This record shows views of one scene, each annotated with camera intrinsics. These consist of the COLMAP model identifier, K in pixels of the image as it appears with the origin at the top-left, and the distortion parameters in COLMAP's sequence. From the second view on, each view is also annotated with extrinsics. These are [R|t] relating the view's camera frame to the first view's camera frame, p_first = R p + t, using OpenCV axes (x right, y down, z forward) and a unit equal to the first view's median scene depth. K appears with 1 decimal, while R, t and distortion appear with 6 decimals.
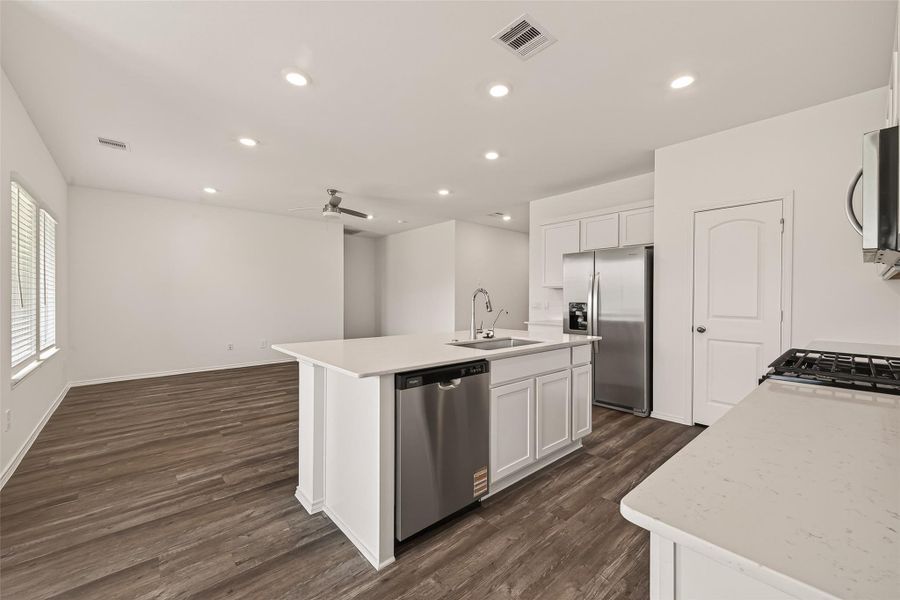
lens RADIAL K [[357.1, 0, 441.1], [0, 357.1, 299.5], [0, 0, 1]] dist [0.001589, 0.000153]
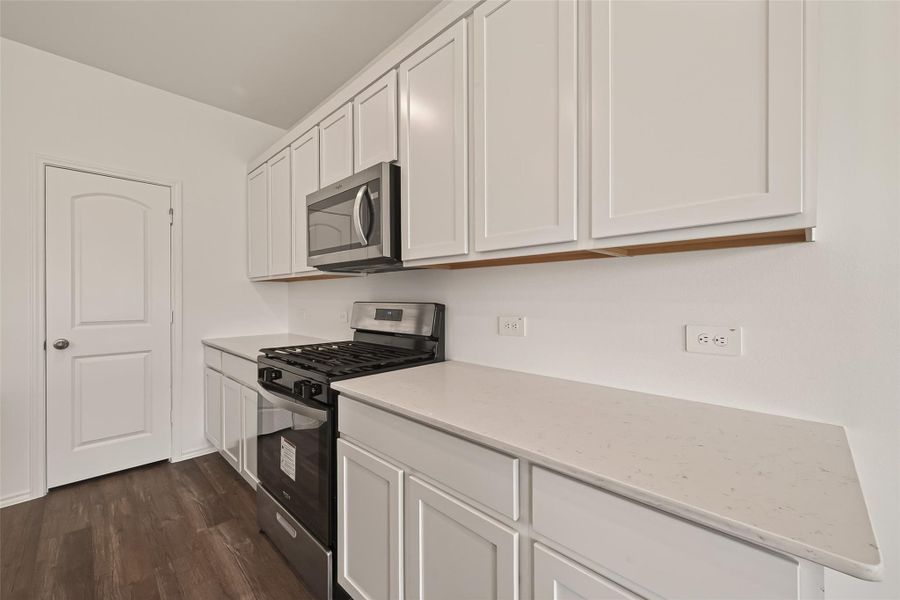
lens RADIAL K [[361.6, 0, 464.6], [0, 361.6, 298.9], [0, 0, 1]] dist [0.001889, -0.000142]
pose [[-0.113773, -0.006959, 0.993482, -0.029904], [0.005578, 0.999955, 0.007643, -0.002000], [-0.993491, 0.006411, -0.113729, 0.319818]]
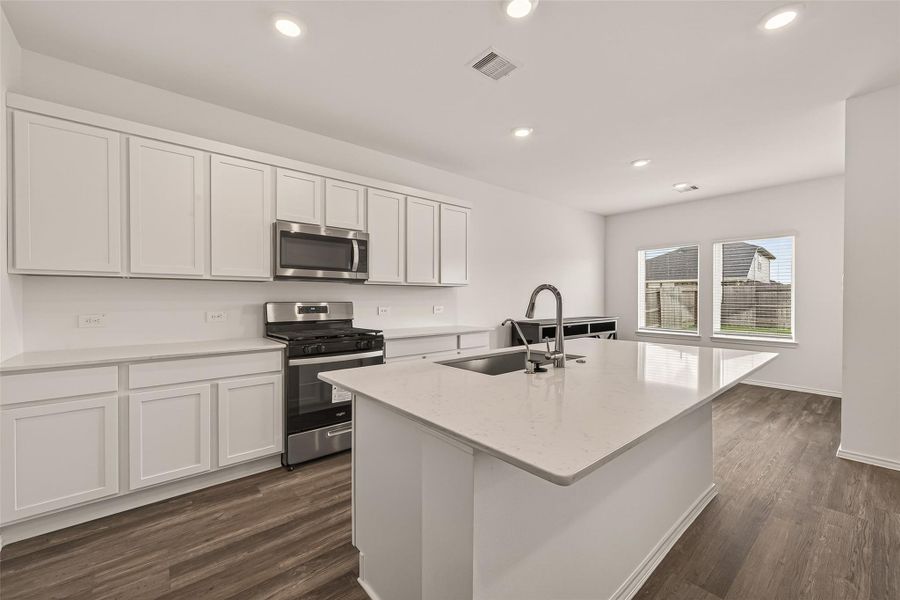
lens RADIAL K [[353.8, 0, 452.3], [0, 353.8, 297.3], [0, 0, 1]] dist [0.020417, -0.000026]
pose [[-0.999957, -0.003537, 0.008591, 0.210402], [-0.003518, 0.999991, 0.002202, -0.007158], [-0.008599, 0.002172, -0.999961, 1.294268]]
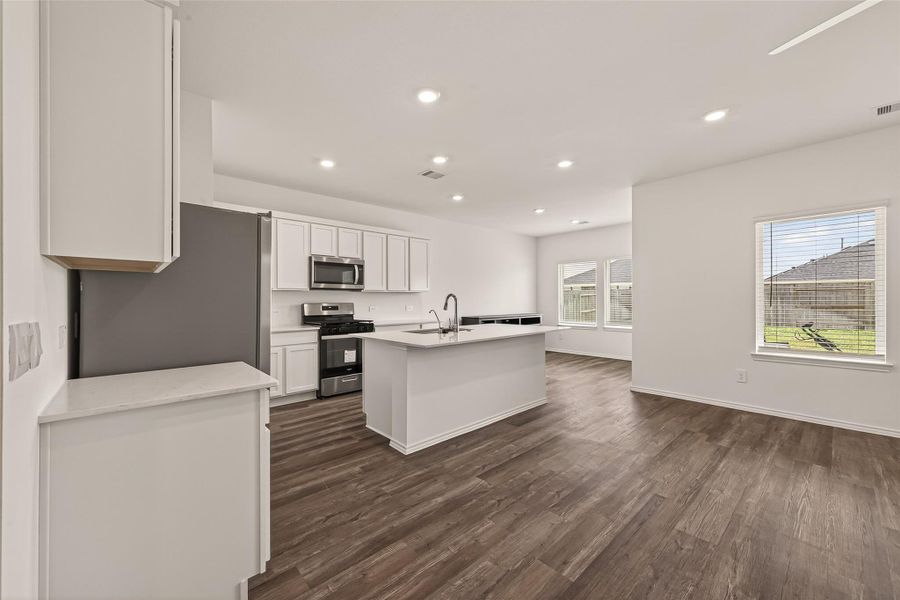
lens RADIAL K [[351.9, 0, 441.6], [0, 351.9, 297.8], [0, 0, 1]] dist [-0.000200, -0.000107]
pose [[-0.999662, -0.001175, -0.025960, 0.149456], [-0.001240, 0.999996, 0.002476, -0.018623], [0.025957, 0.002507, -0.999660, 1.867703]]
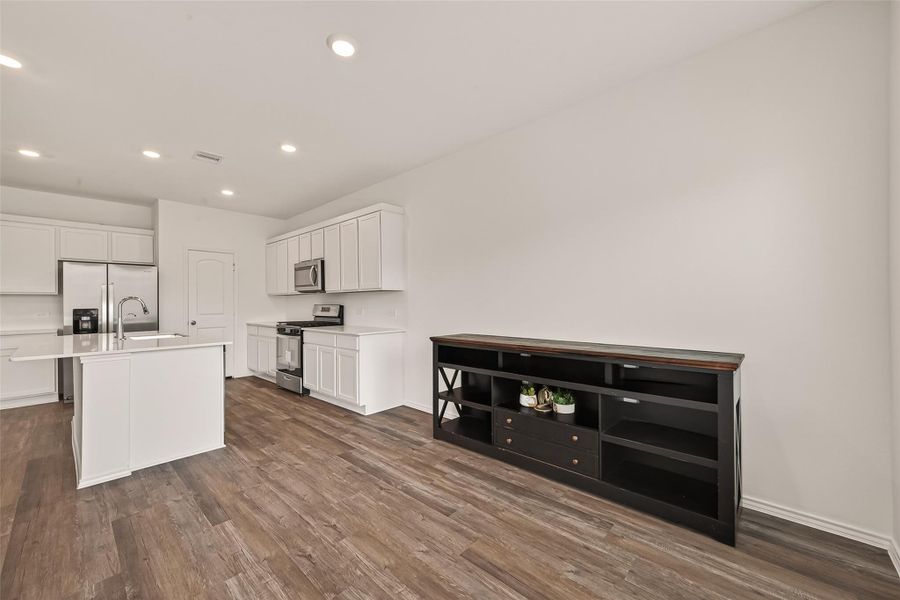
lens RADIAL K [[361.6, 0, 464.6], [0, 361.6, 298.9], [0, 0, 1]] dist [0.001889, -0.000142]
pose [[-0.134515, 0.005772, 0.990895, -1.054272], [0.012149, 0.999917, -0.004175, -0.003692], [-0.990837, 0.011477, -0.134574, -0.007571]]
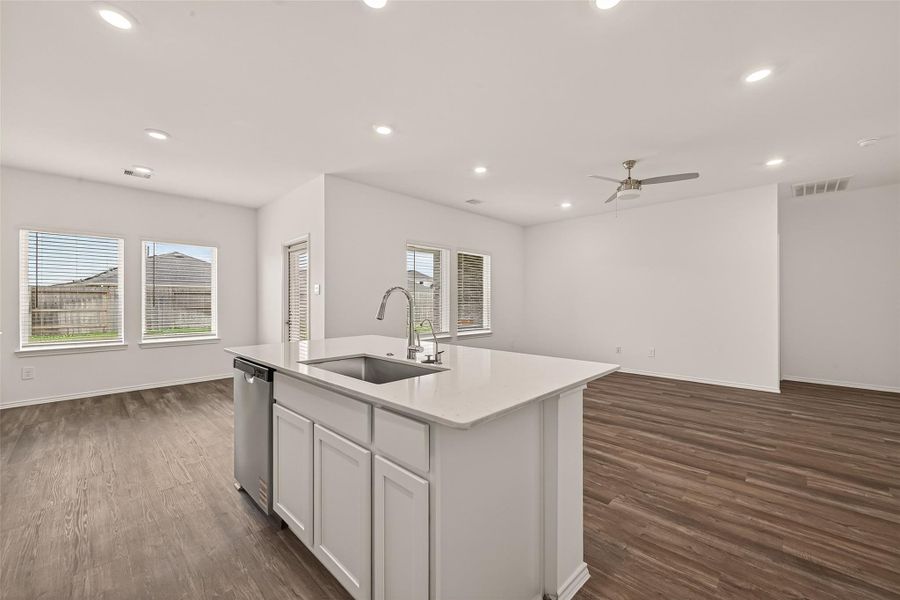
lens RADIAL K [[361.6, 0, 464.6], [0, 361.6, 298.9], [0, 0, 1]] dist [0.001889, -0.000142]
pose [[0.106549, -0.007925, -0.994276, 0.660186], [-0.002220, 0.999964, -0.008209, -0.001215], [0.994305, 0.003082, 0.106528, 0.832900]]
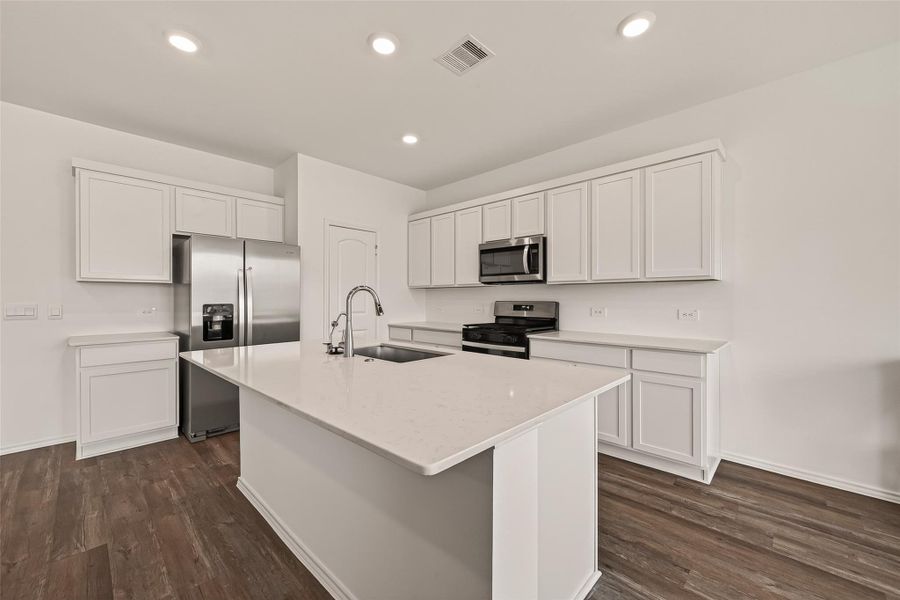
lens RADIAL K [[361.6, 0, 464.6], [0, 361.6, 298.9], [0, 0, 1]] dist [0.001889, -0.000142]
pose [[-0.115604, -0.006003, 0.993277, -0.522773], [0.003897, 0.999971, 0.006497, -0.007112], [-0.993288, 0.004621, -0.115578, 0.688316]]
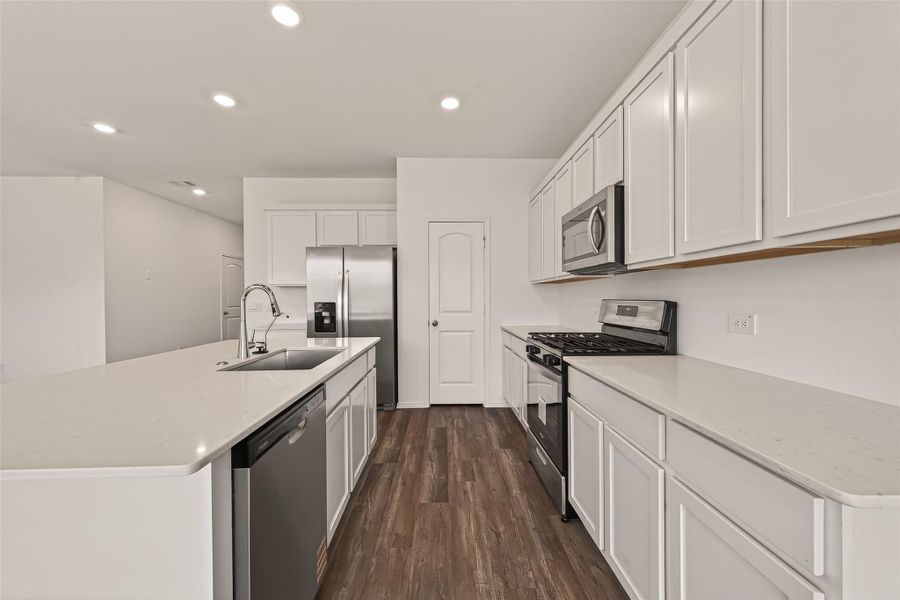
lens RADIAL K [[368.2, 0, 447.0], [0, 368.2, 300.2], [0, 0, 1]] dist [0.011267, -0.000060]
pose [[0.637206, -0.012603, 0.770590, -0.170005], [0.010851, 0.999914, 0.007381, -0.000476], [-0.770617, 0.003659, 0.637288, 0.197620]]
